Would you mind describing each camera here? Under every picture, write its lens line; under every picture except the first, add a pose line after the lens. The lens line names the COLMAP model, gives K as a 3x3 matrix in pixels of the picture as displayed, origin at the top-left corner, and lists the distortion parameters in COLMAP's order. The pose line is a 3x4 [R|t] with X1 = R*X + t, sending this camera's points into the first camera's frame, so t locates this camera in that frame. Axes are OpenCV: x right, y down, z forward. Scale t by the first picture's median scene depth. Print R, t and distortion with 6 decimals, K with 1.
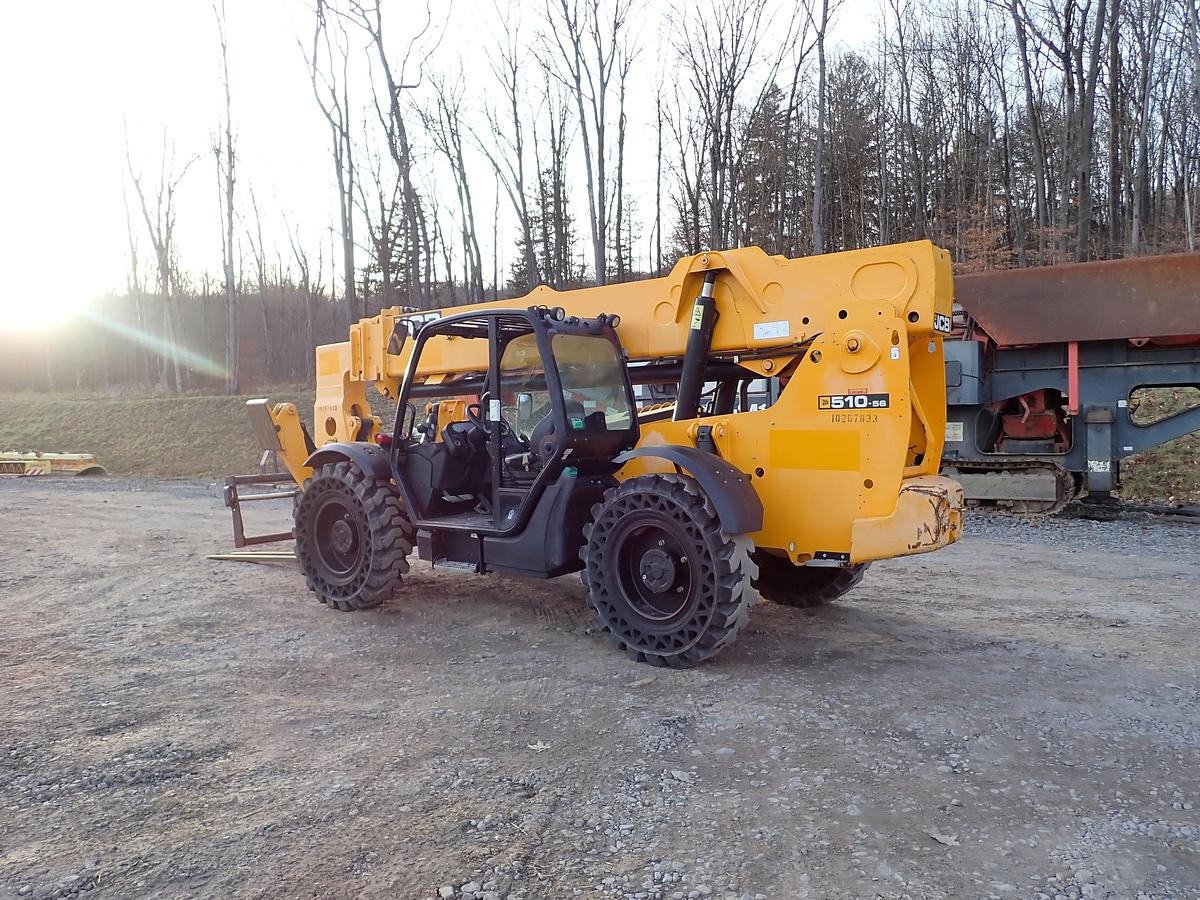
lens RADIAL K [[888.8, 0, 596.4], [0, 888.8, 447.1], [0, 0, 1]] dist [0.002540, -0.006665]
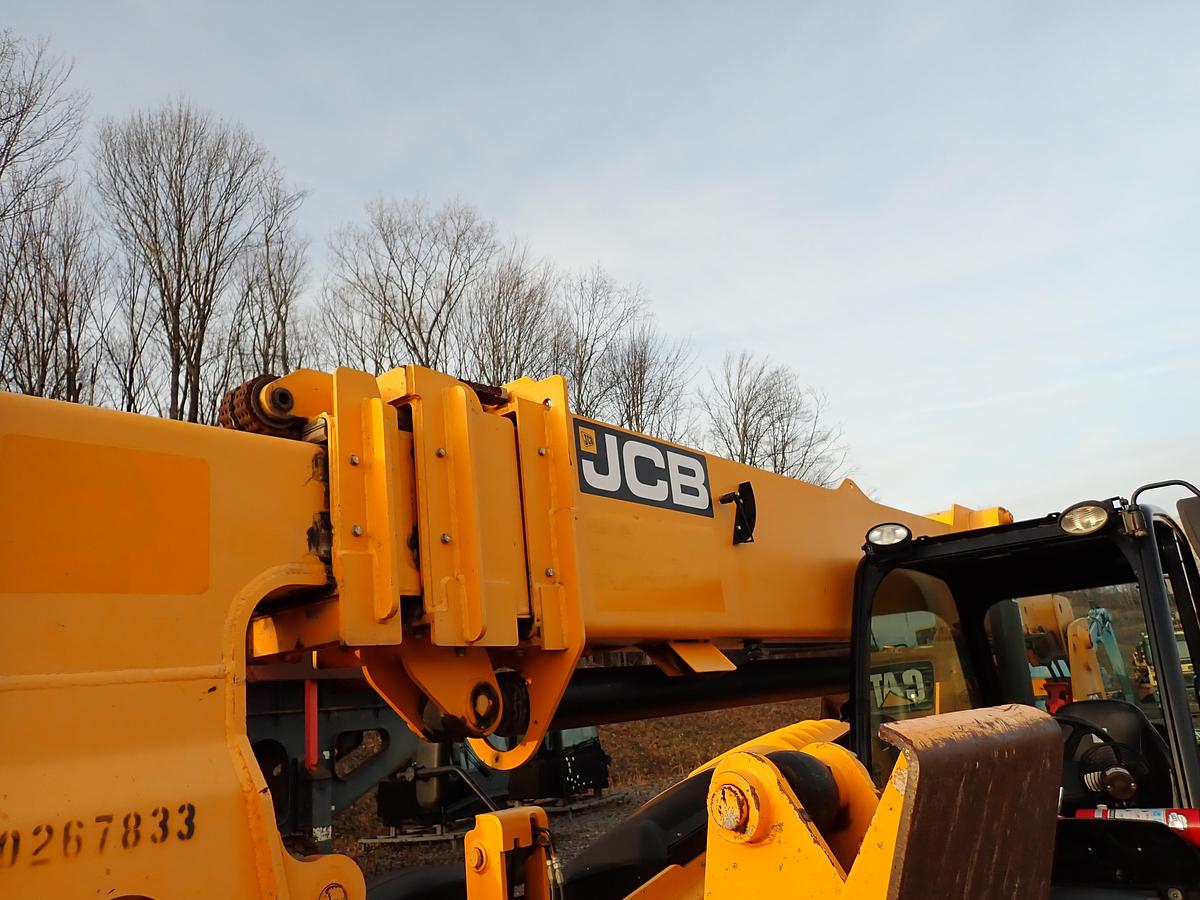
lens RADIAL K [[891.5, 0, 599.4], [0, 891.5, 449.3], [0, 0, 1]] dist [0.008508, -0.006817]
pose [[0.042065, 0.298825, 0.953380, -0.718546], [0.117139, 0.946169, -0.301733, -0.078668], [-0.992224, 0.124371, 0.004797, 1.467385]]
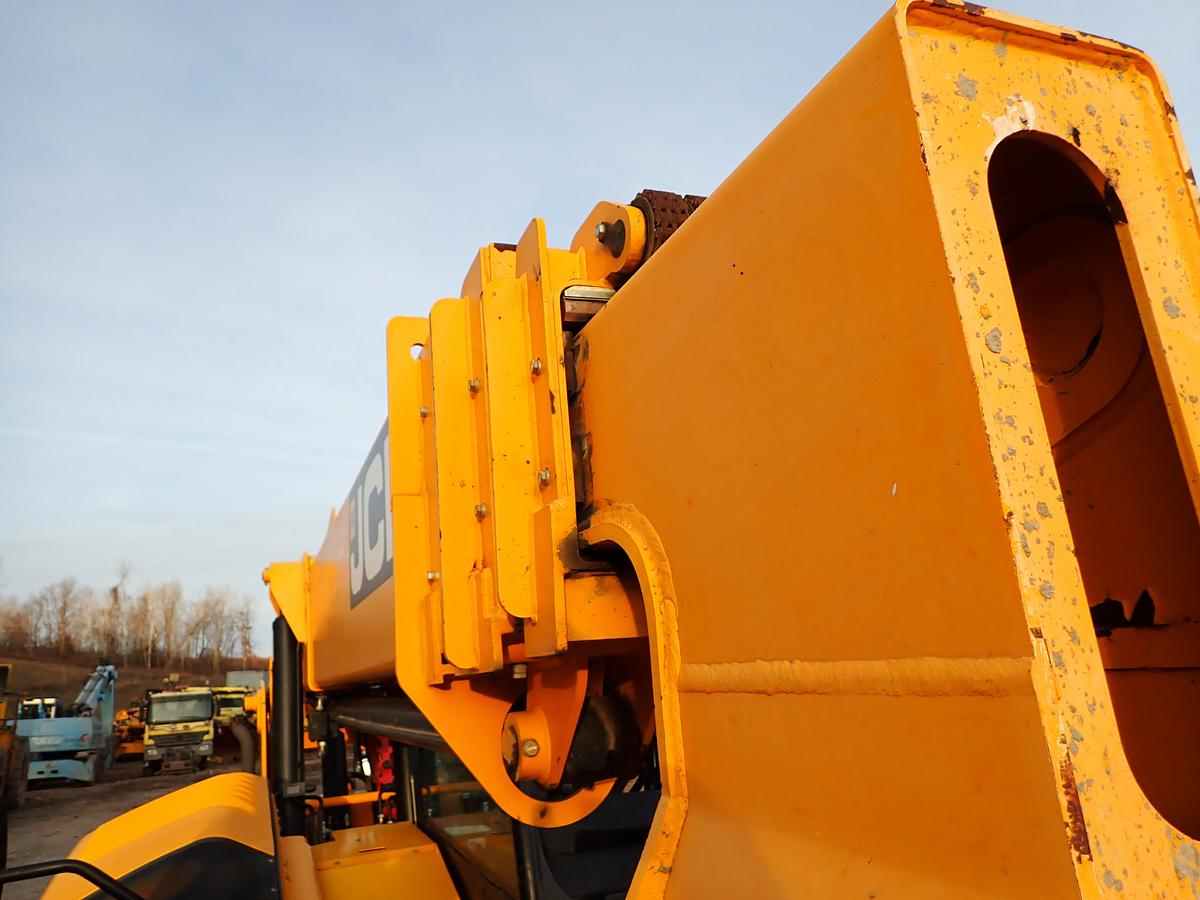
lens RADIAL K [[891.5, 0, 599.4], [0, 891.5, 449.3], [0, 0, 1]] dist [0.008508, -0.006817]
pose [[-0.838156, 0.219166, 0.499460, -0.497272], [0.111790, 0.965305, -0.235985, -0.113767], [-0.533851, -0.141958, -0.833577, 1.756040]]
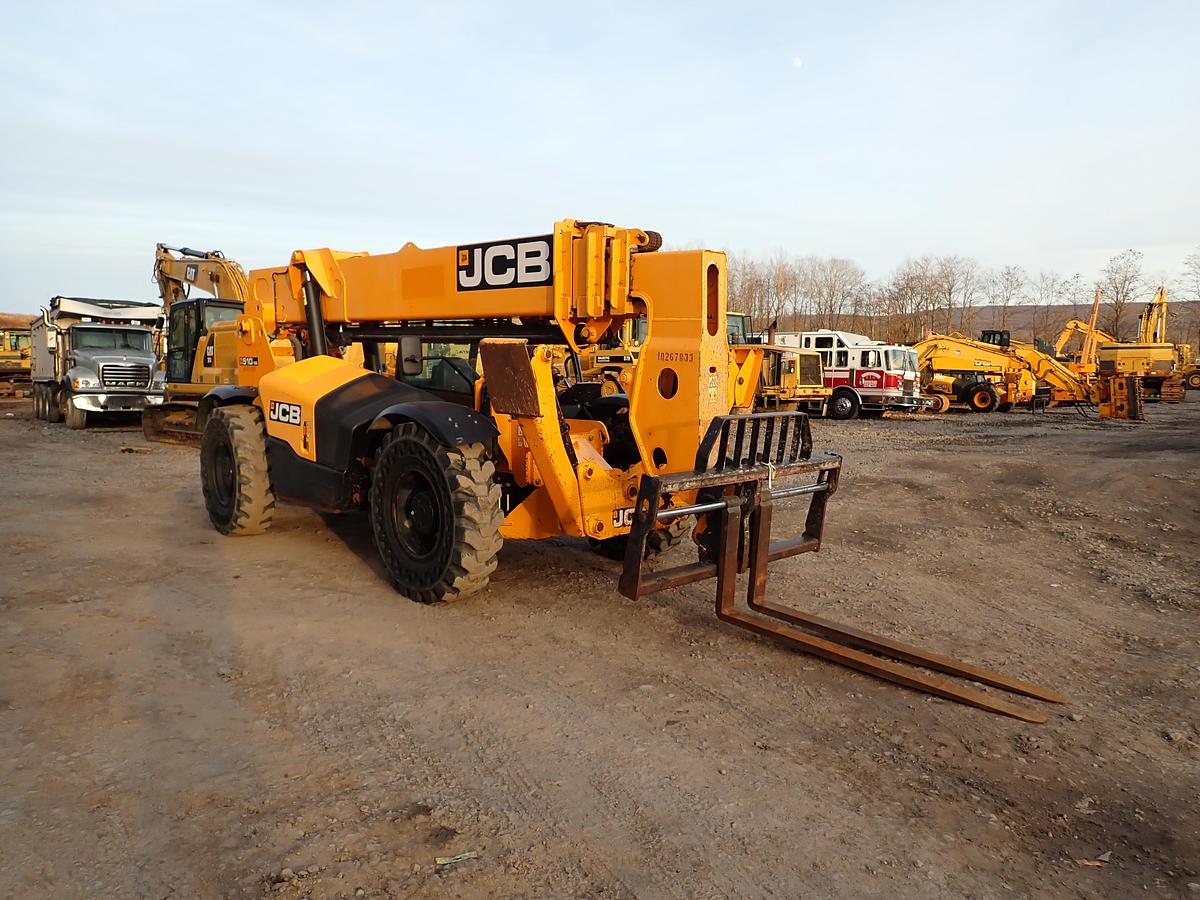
lens RADIAL K [[891.5, 0, 599.4], [0, 891.5, 449.3], [0, 0, 1]] dist [0.008508, -0.006817]
pose [[-0.988741, -0.006522, 0.149492, -0.520955], [0.012290, 0.992134, 0.124573, -0.091190], [-0.149128, 0.125007, -0.980884, 2.651803]]
